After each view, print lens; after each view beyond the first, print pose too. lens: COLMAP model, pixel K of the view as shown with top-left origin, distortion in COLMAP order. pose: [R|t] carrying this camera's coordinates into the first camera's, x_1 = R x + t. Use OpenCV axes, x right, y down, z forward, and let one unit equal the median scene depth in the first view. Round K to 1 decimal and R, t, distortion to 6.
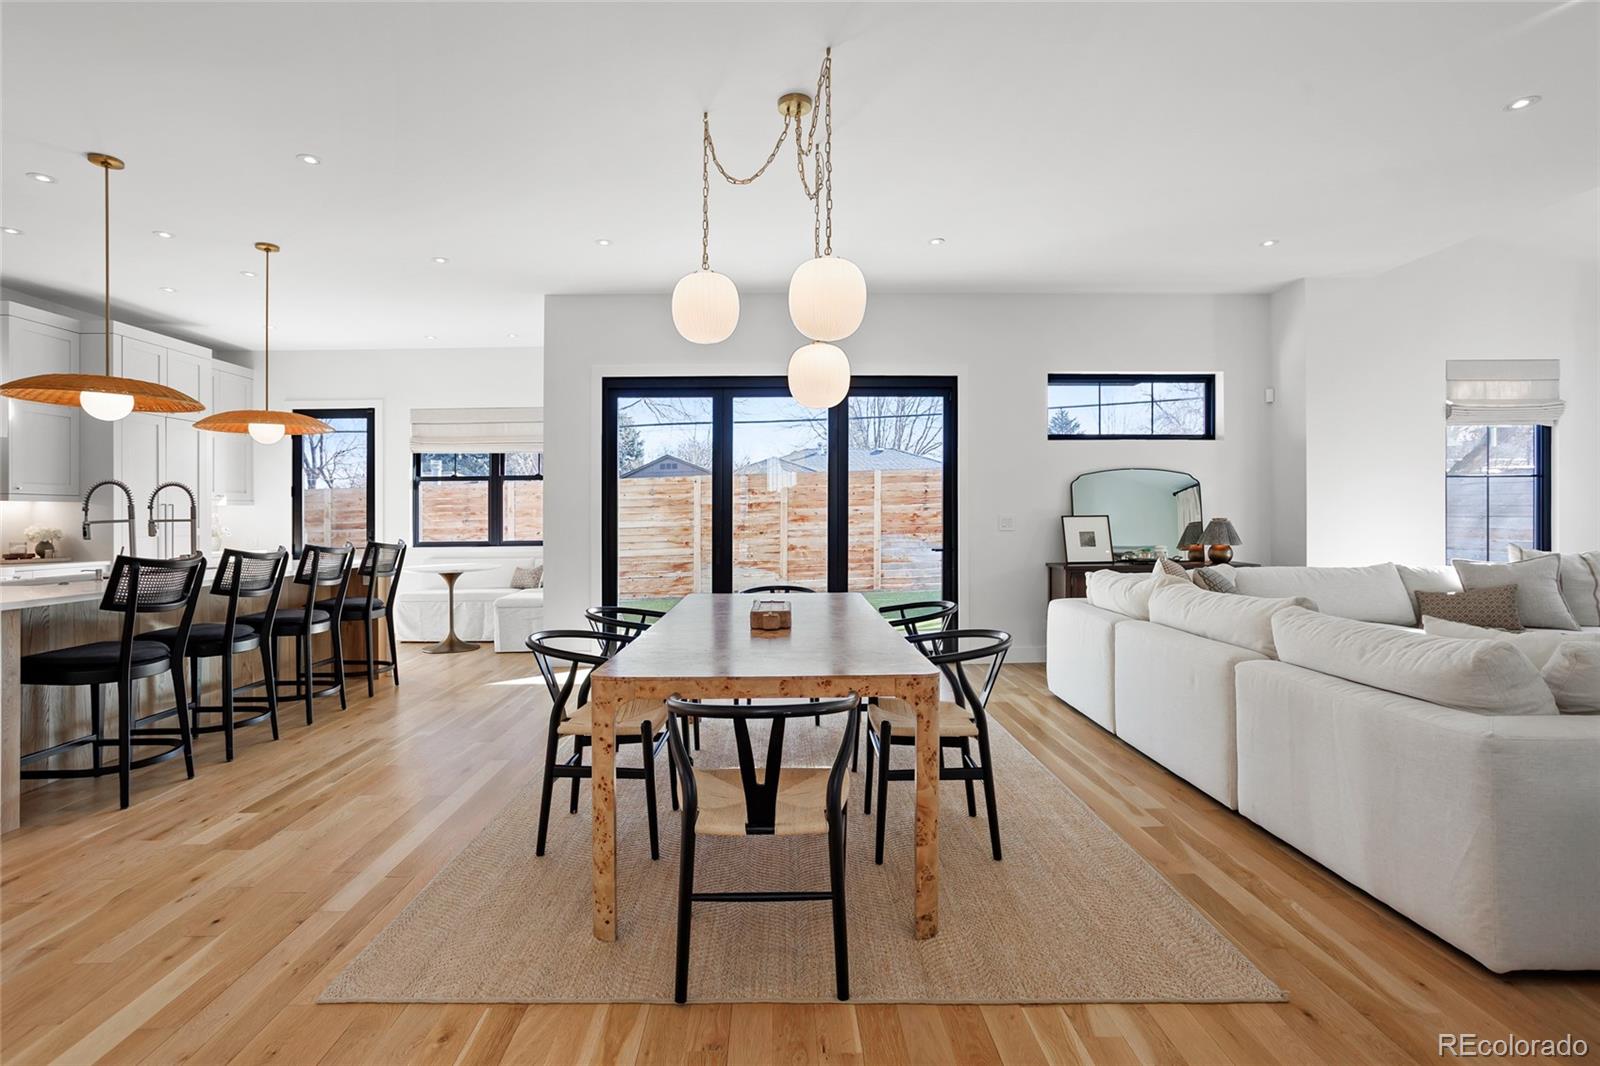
lens RADIAL K [[776.0, 0, 775.3], [0, 776.0, 518.5], [0, 0, 1]] dist [-0.047156, 0.025429]
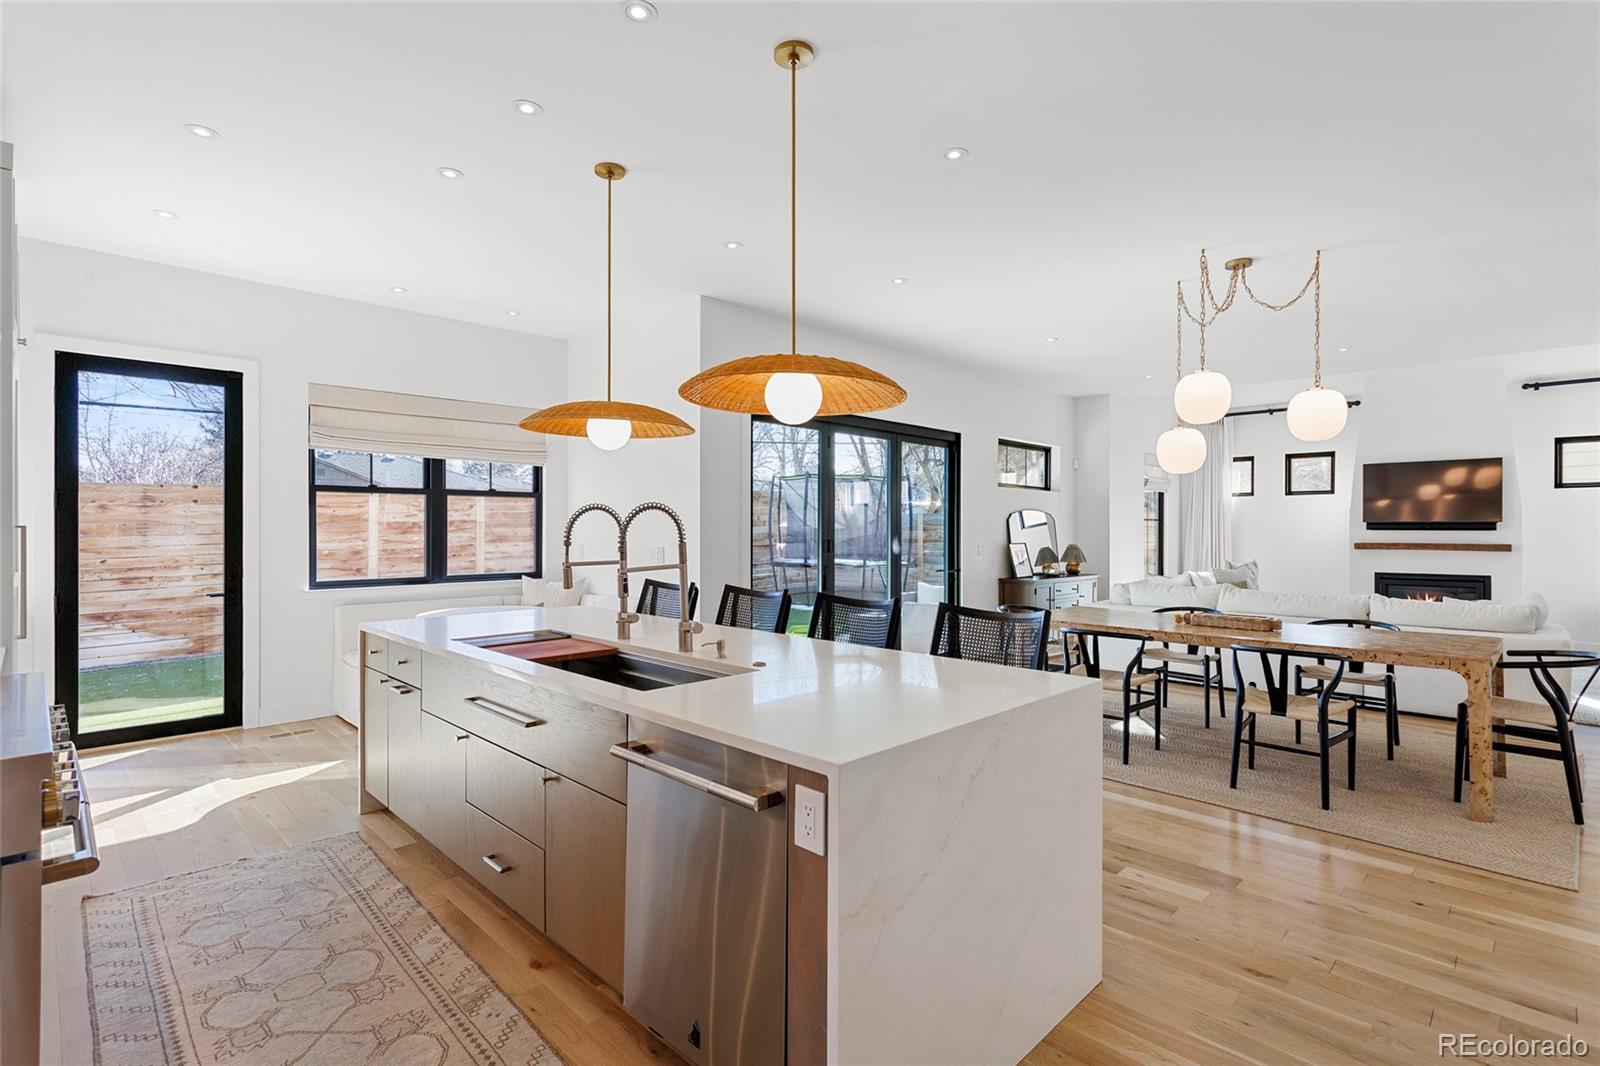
lens RADIAL K [[759.5, 0, 794.9], [0, 759.5, 529.9], [0, 0, 1]] dist [-0.004273, 0.001442]
pose [[0.714322, 0.007894, 0.699772, -0.933729], [-0.004946, 0.999968, -0.006232, -0.018608], [-0.699800, 0.000991, 0.714339, 0.341886]]
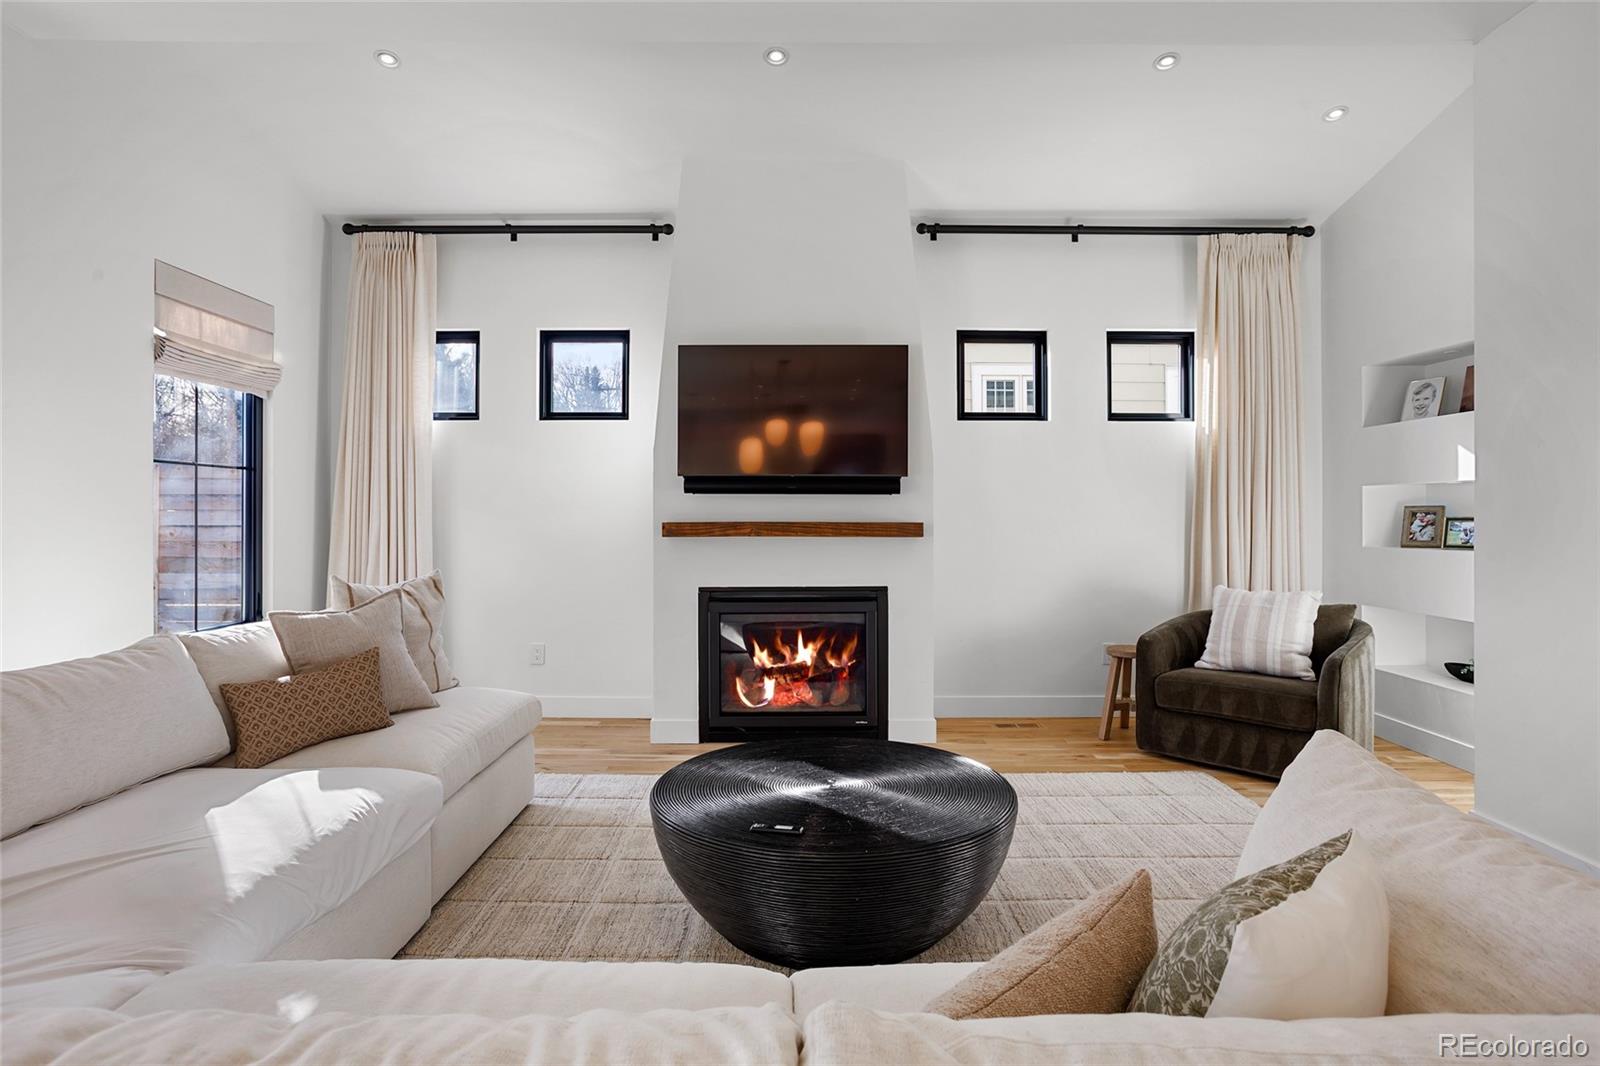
lens RADIAL K [[869.8, 0, 800.8], [0, 869.8, 517.2], [0, 0, 1]] dist [-0.060107, 0.062605]
pose [[0.003165, 0.002389, 0.999992, 0.244070], [0.001624, 0.999996, -0.002394, -0.009562], [-0.999994, 0.001632, 0.003161, 0.530793]]
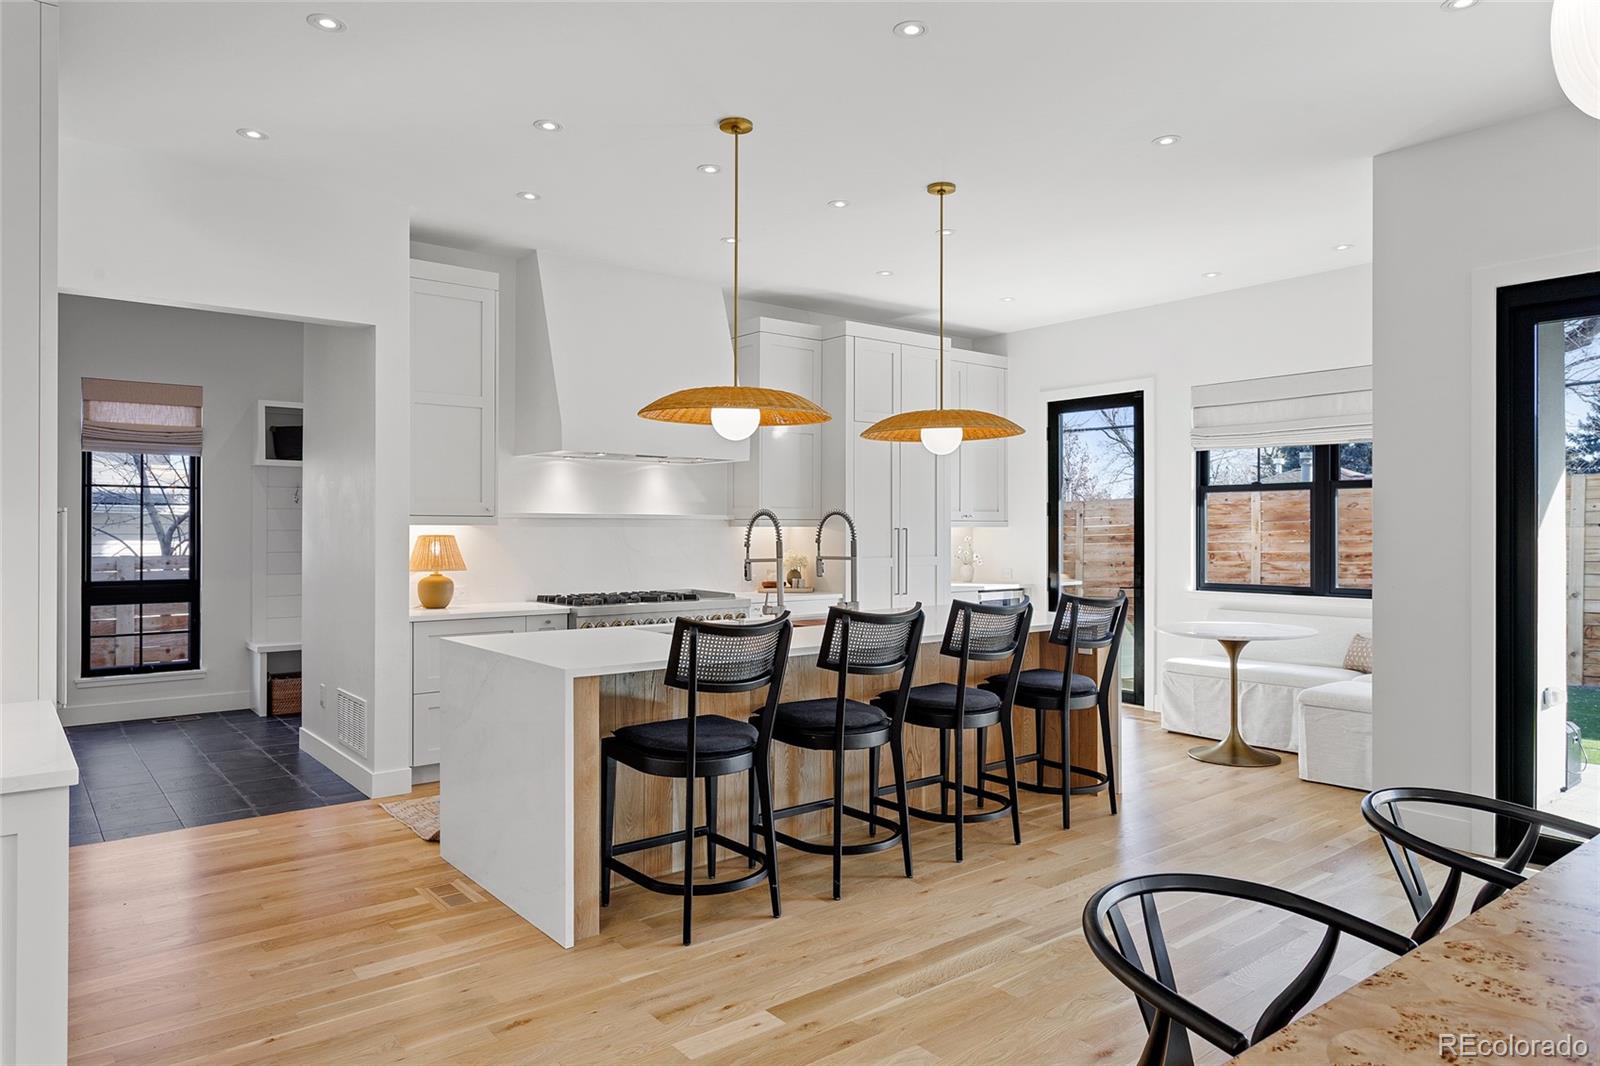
lens RADIAL K [[1000.7, 0, 800.2], [0, 1000.7, 526.7], [0, 0, 1]] dist [-0.002496, -0.002406]
pose [[0.620116, 0.006491, -0.784483, 0.007548], [-0.007207, 0.999971, 0.002578, -0.027705], [0.784477, 0.004055, 0.620145, 0.263181]]
